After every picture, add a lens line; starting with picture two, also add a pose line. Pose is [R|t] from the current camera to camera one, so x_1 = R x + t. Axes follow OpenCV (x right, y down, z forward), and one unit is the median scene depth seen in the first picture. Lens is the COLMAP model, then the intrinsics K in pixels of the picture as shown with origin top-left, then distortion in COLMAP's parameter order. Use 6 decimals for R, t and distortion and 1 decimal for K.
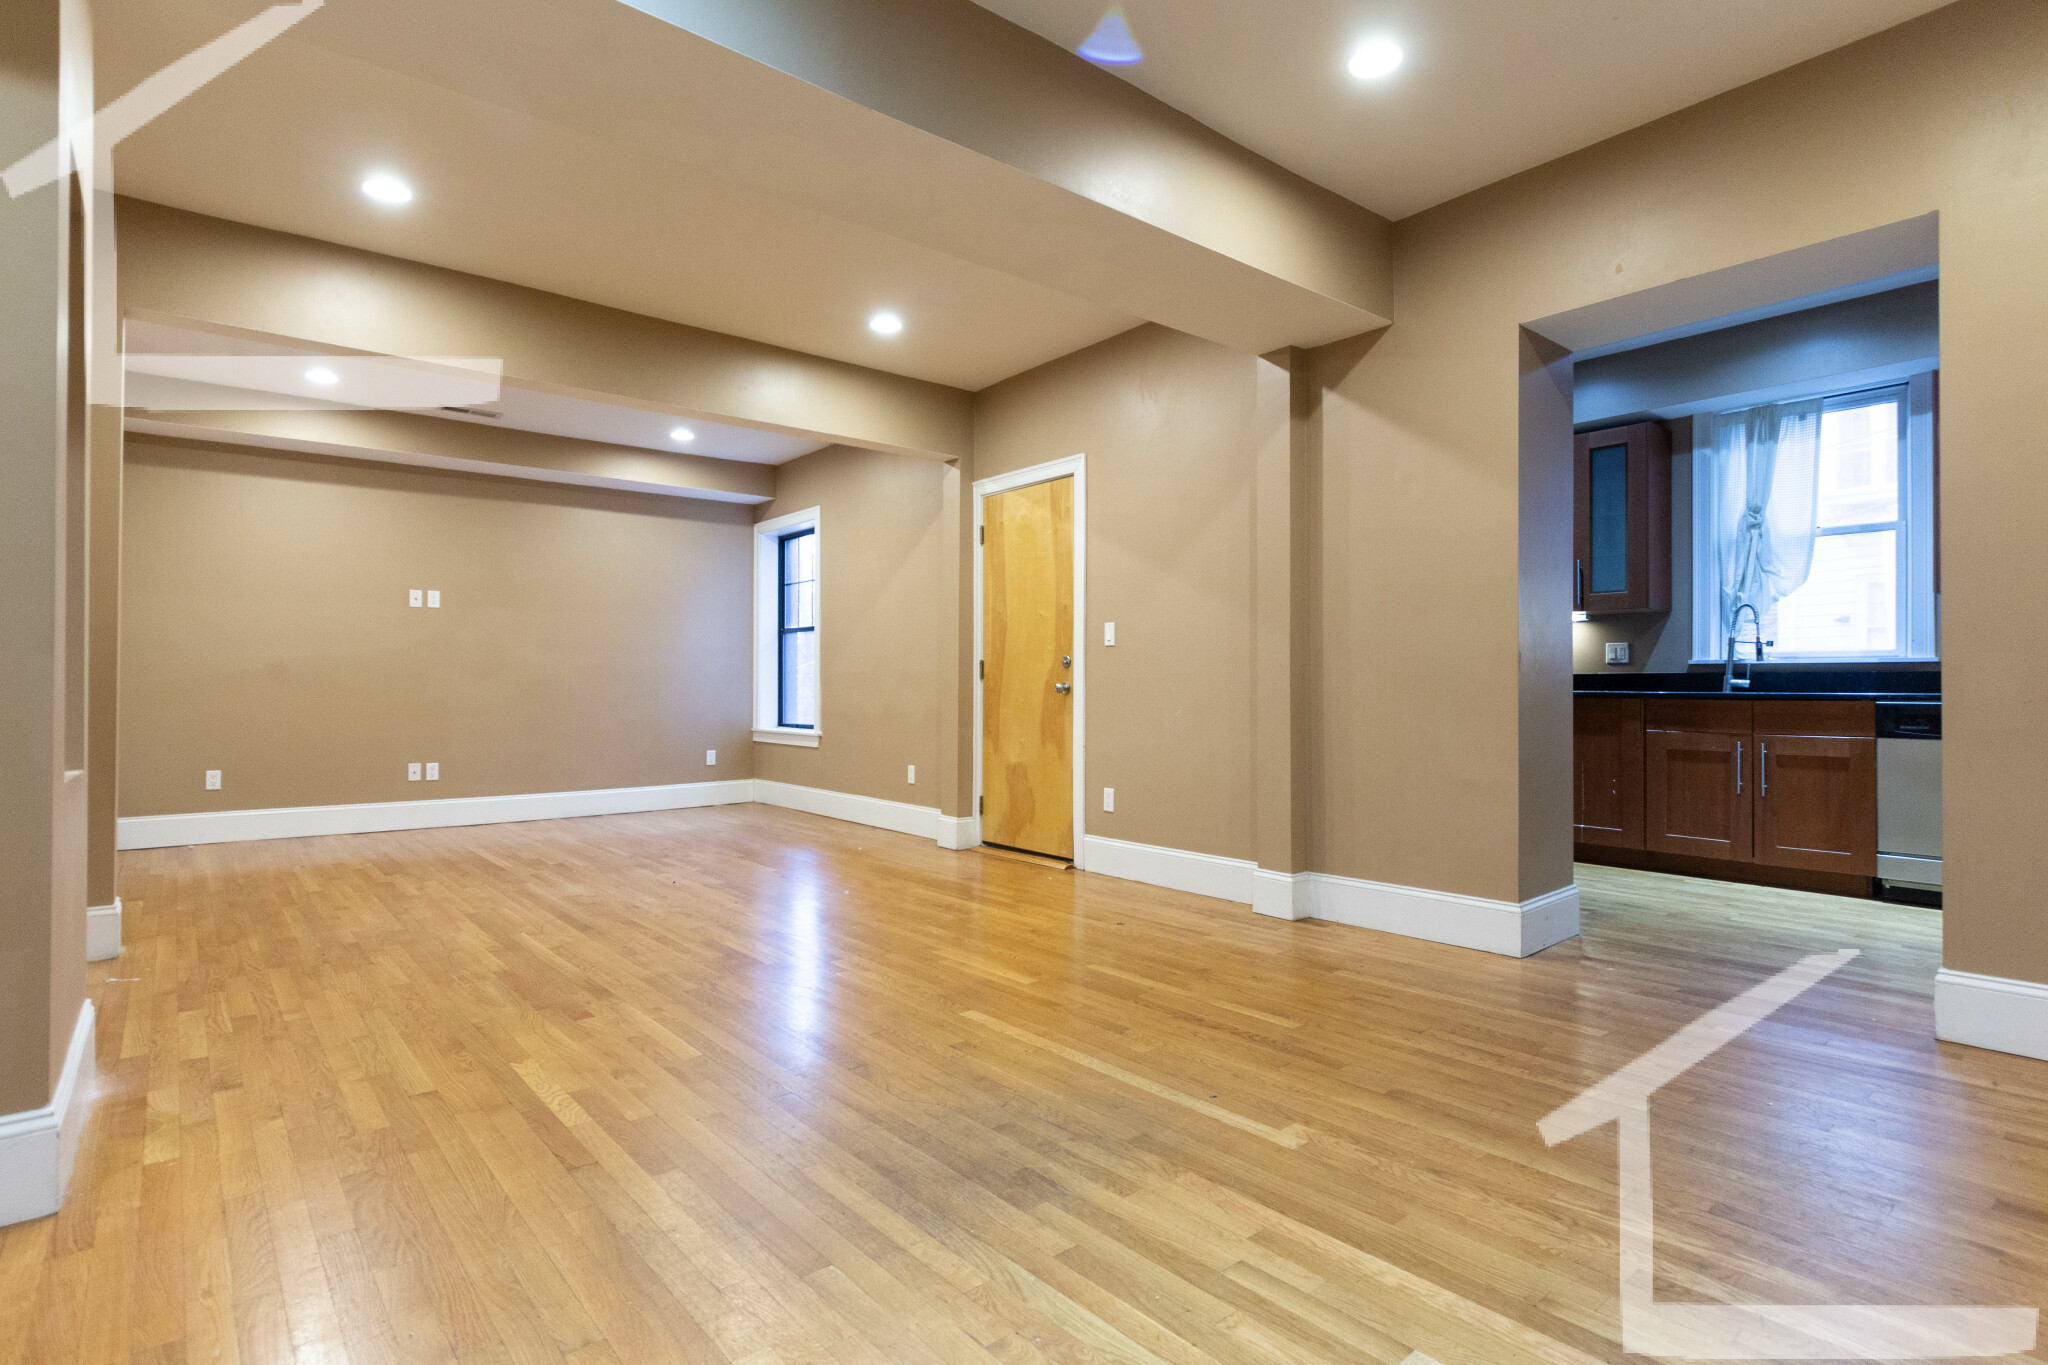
lens RADIAL K [[1019.4, 0, 1031.2], [0, 1019.4, 675.8], [0, 0, 1]] dist [0.006131, -0.004749]
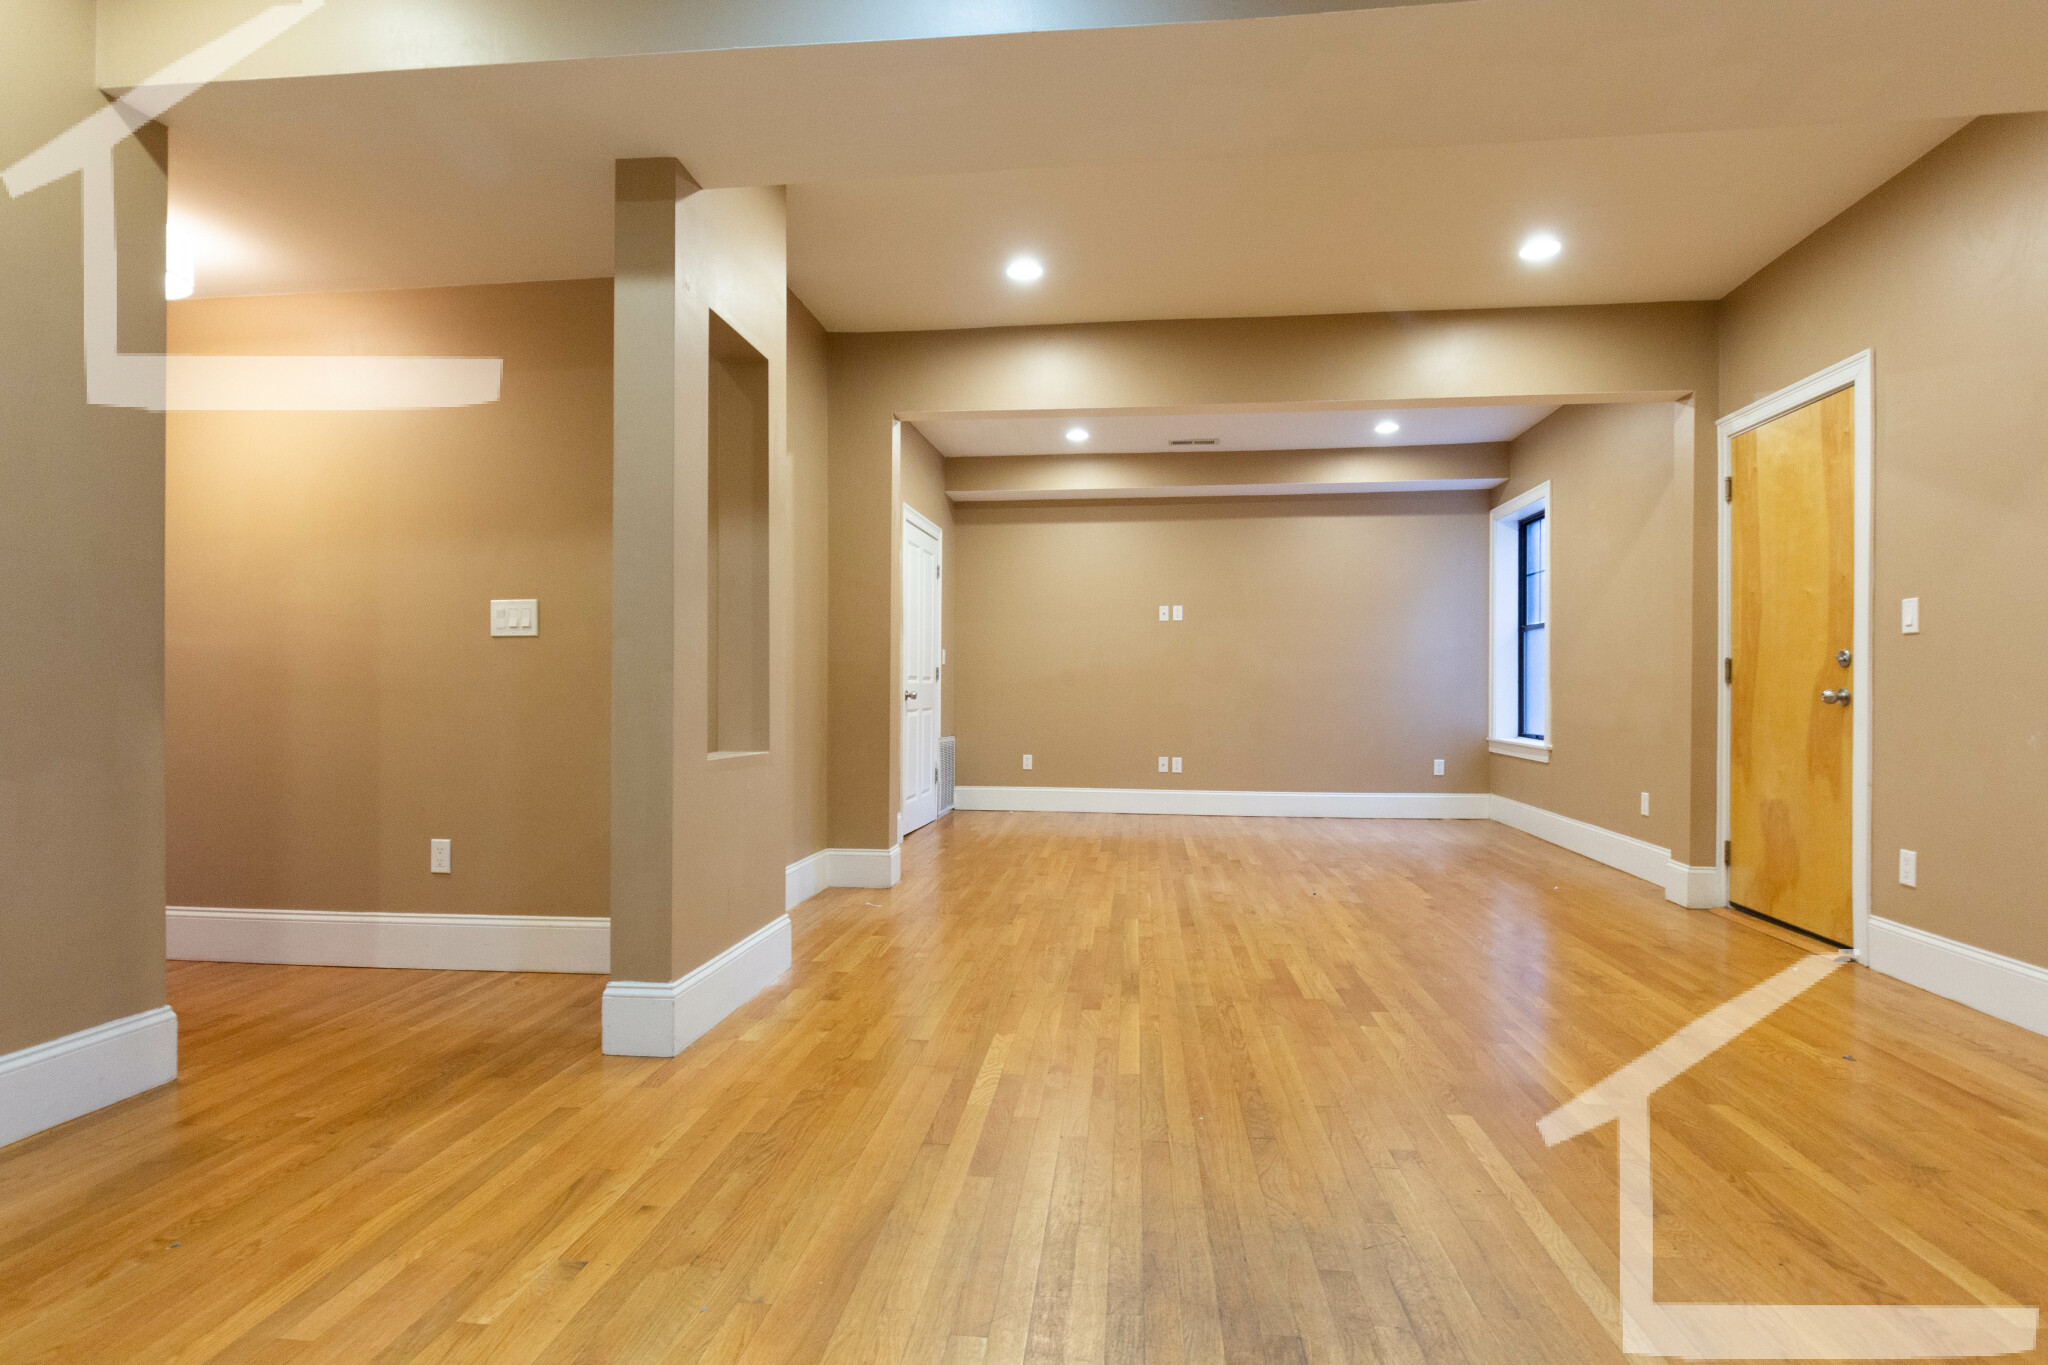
lens RADIAL K [[1019.4, 0, 1020.4], [0, 1019.4, 683.1], [0, 0, 1]] dist [0.006131, -0.004749]
pose [[0.689289, -0.001399, -0.724485, 0.243935], [0.004930, 0.999984, 0.002759, -0.003086], [0.724470, -0.005474, 0.689285, 0.202275]]
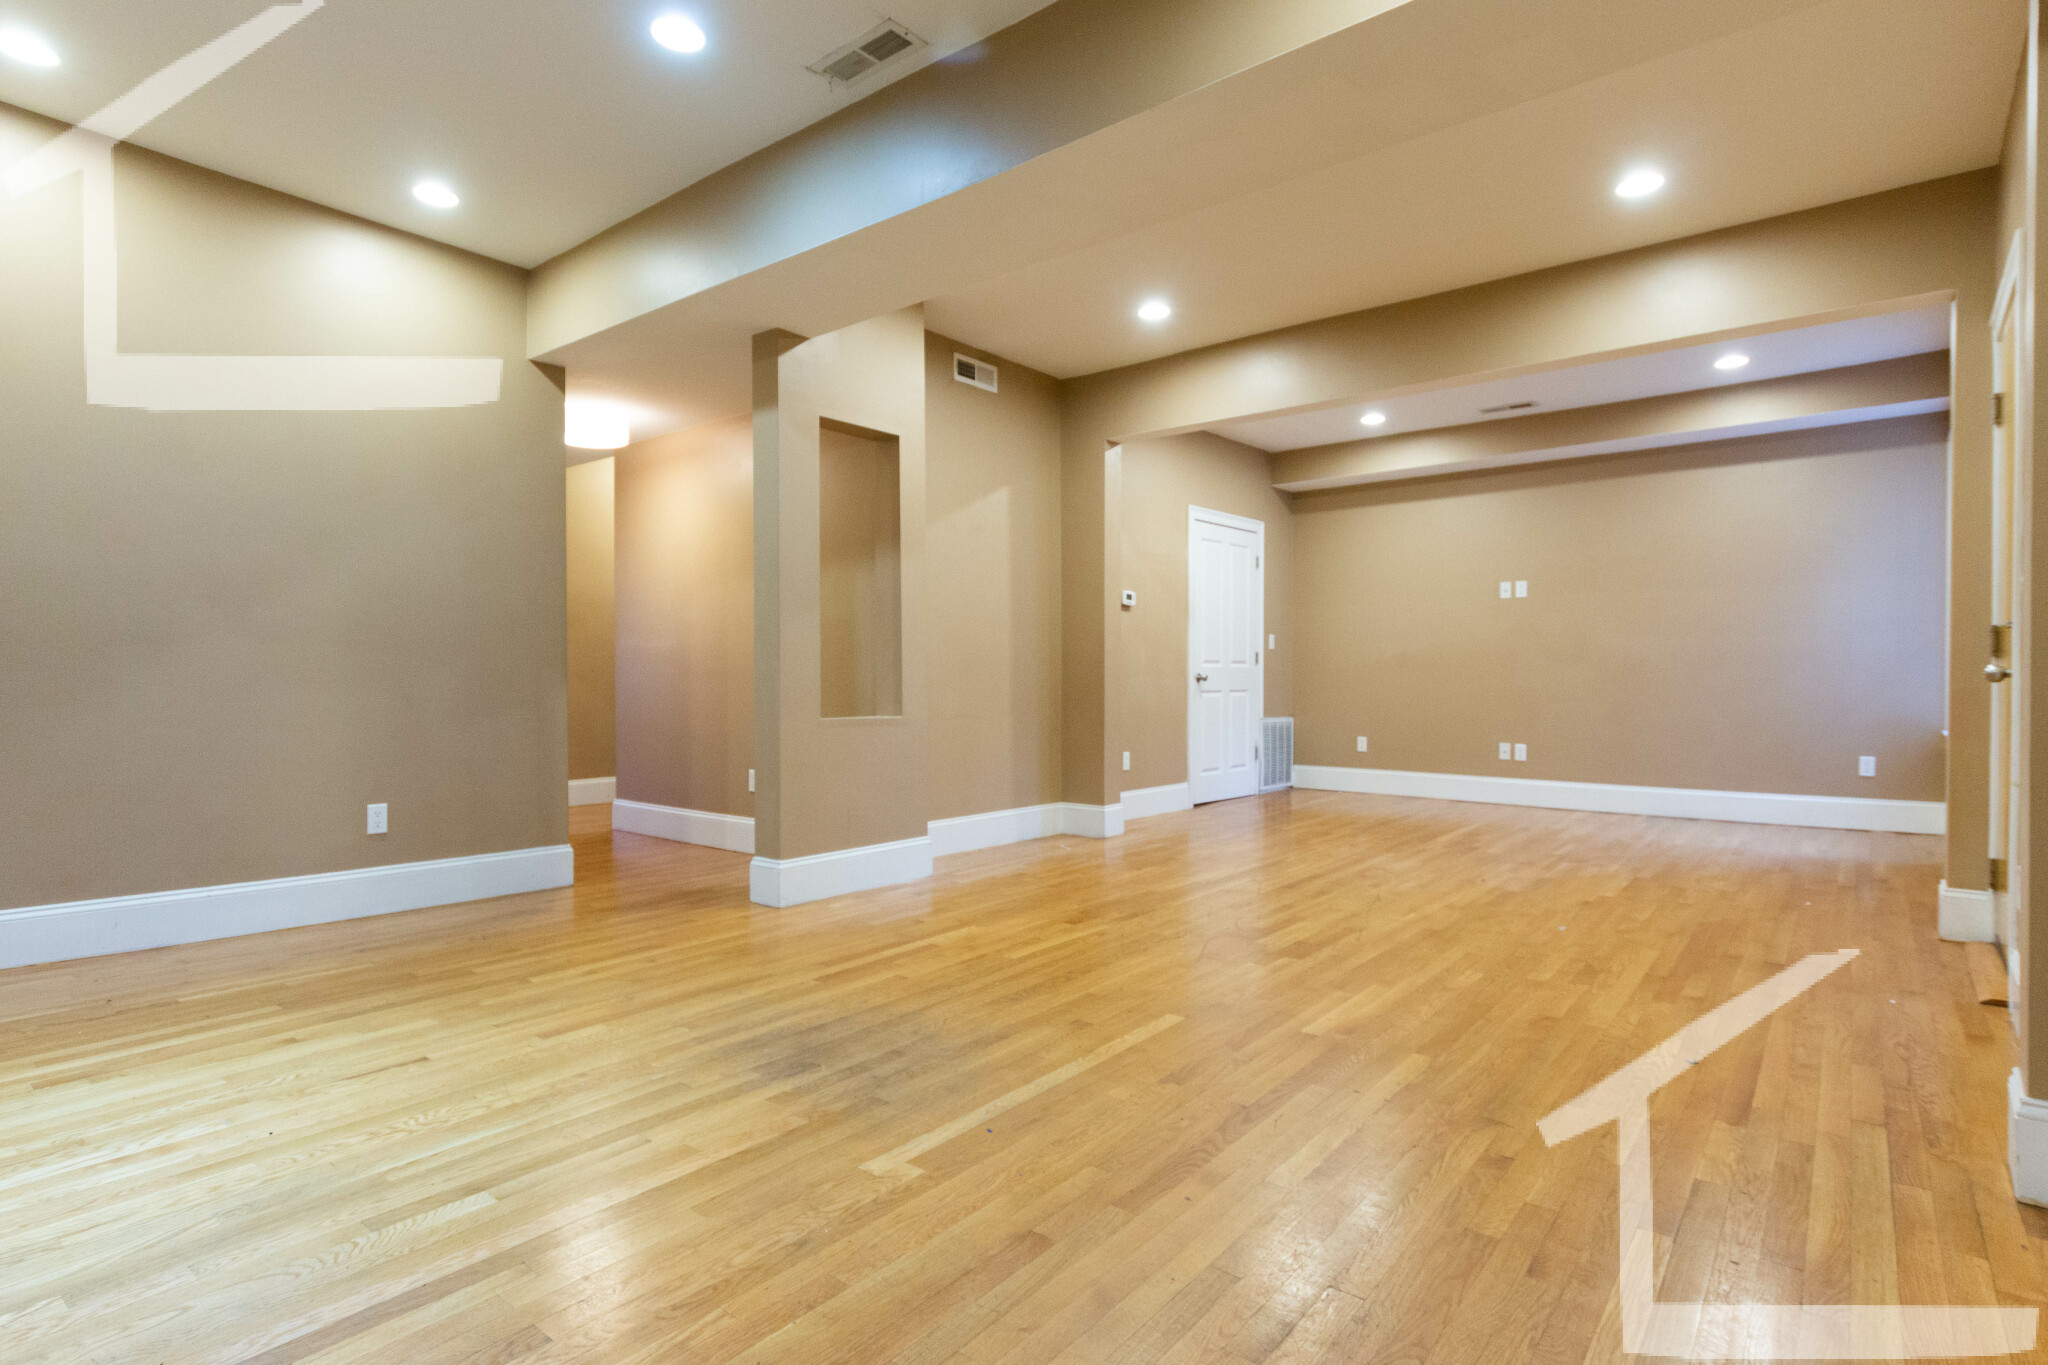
lens RADIAL K [[1019.4, 0, 1009.7], [0, 1019.4, 677.0], [0, 0, 1]] dist [0.006131, -0.004749]
pose [[0.185163, 0.002168, -0.982705, 0.758238], [0.013477, 0.999898, 0.004745, 0.007288], [0.982615, -0.014122, 0.185115, 0.612202]]
